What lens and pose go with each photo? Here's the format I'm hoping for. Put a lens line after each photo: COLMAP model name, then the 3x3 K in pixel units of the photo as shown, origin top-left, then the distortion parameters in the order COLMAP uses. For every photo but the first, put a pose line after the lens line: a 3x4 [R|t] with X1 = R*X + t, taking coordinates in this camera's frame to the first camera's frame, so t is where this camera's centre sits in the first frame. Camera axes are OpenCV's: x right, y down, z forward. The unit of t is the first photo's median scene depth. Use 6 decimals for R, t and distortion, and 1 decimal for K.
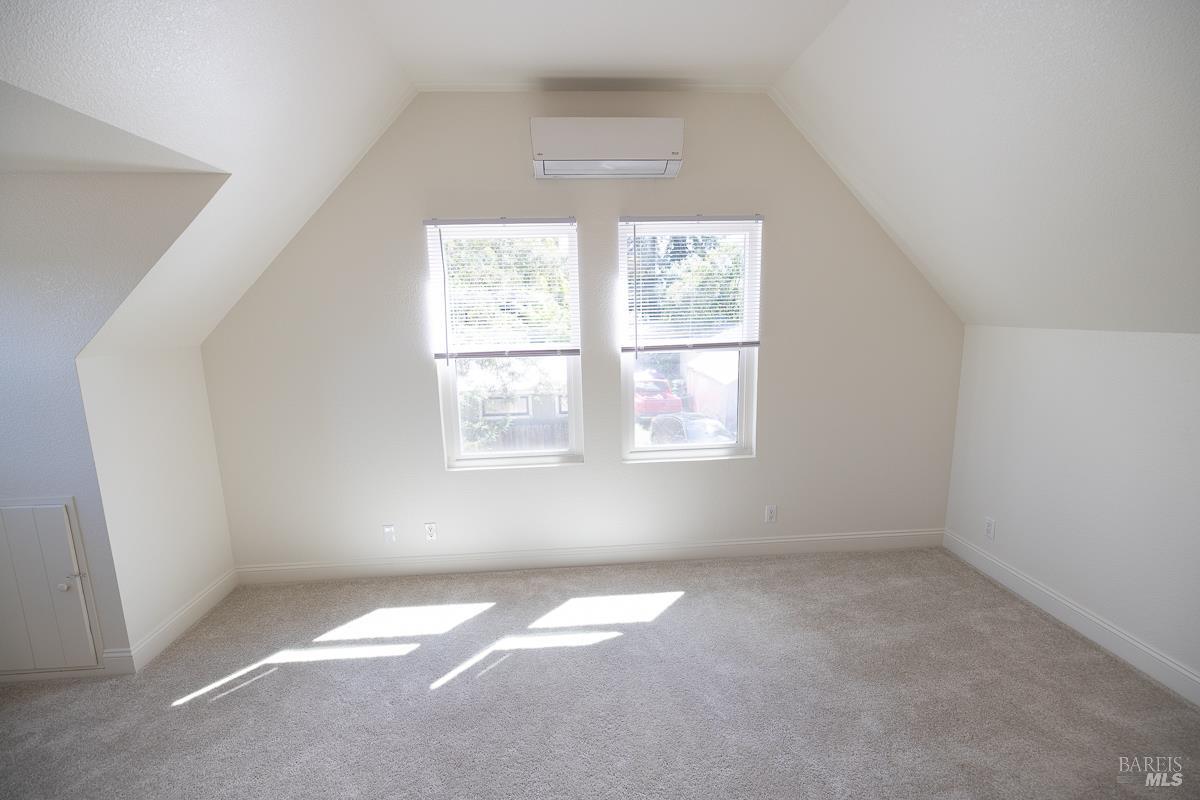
lens RADIAL K [[501.5, 0, 596.1], [0, 501.5, 396.5], [0, 0, 1]] dist [0.001966, -0.000682]
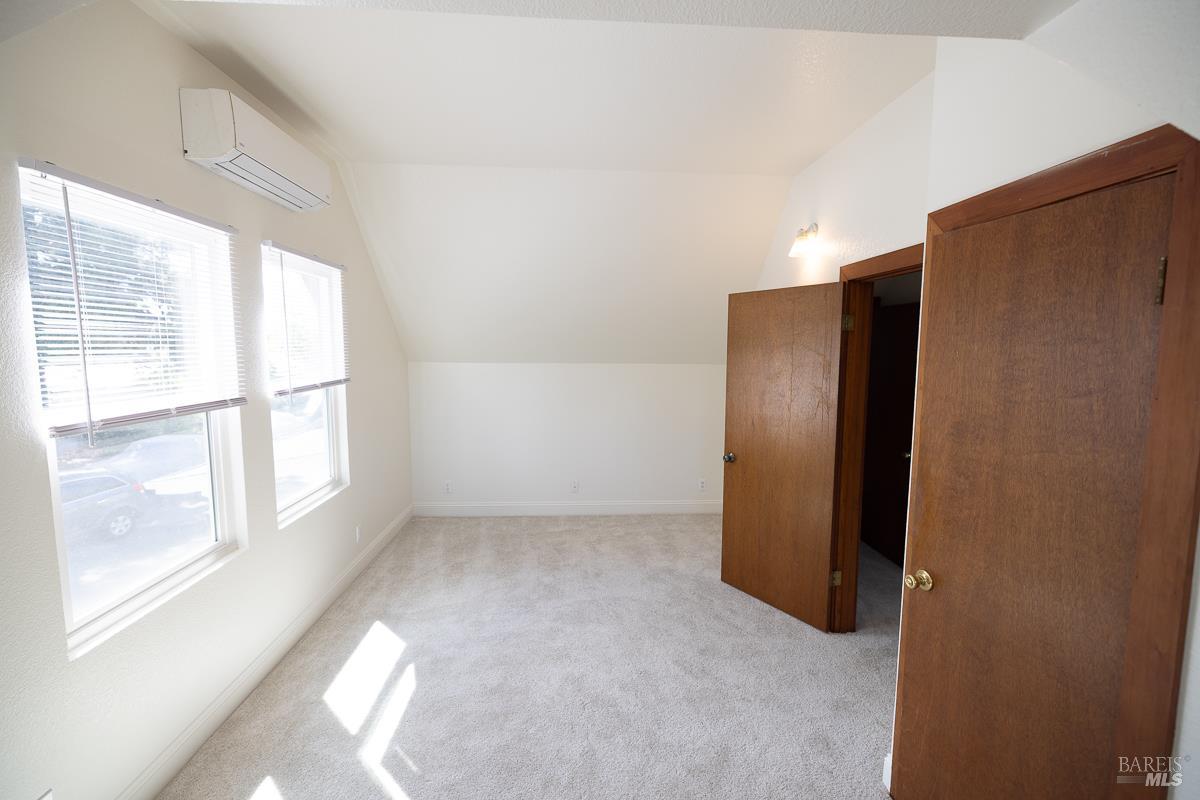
lens RADIAL K [[501.5, 0, 597.6], [0, 501.5, 398.8], [0, 0, 1]] dist [0.001966, -0.000682]
pose [[0.001700, -0.077234, 0.997012, -0.819290], [0.154587, 0.985048, 0.076044, -0.068138], [-0.987978, 0.153995, 0.013614, 0.470088]]
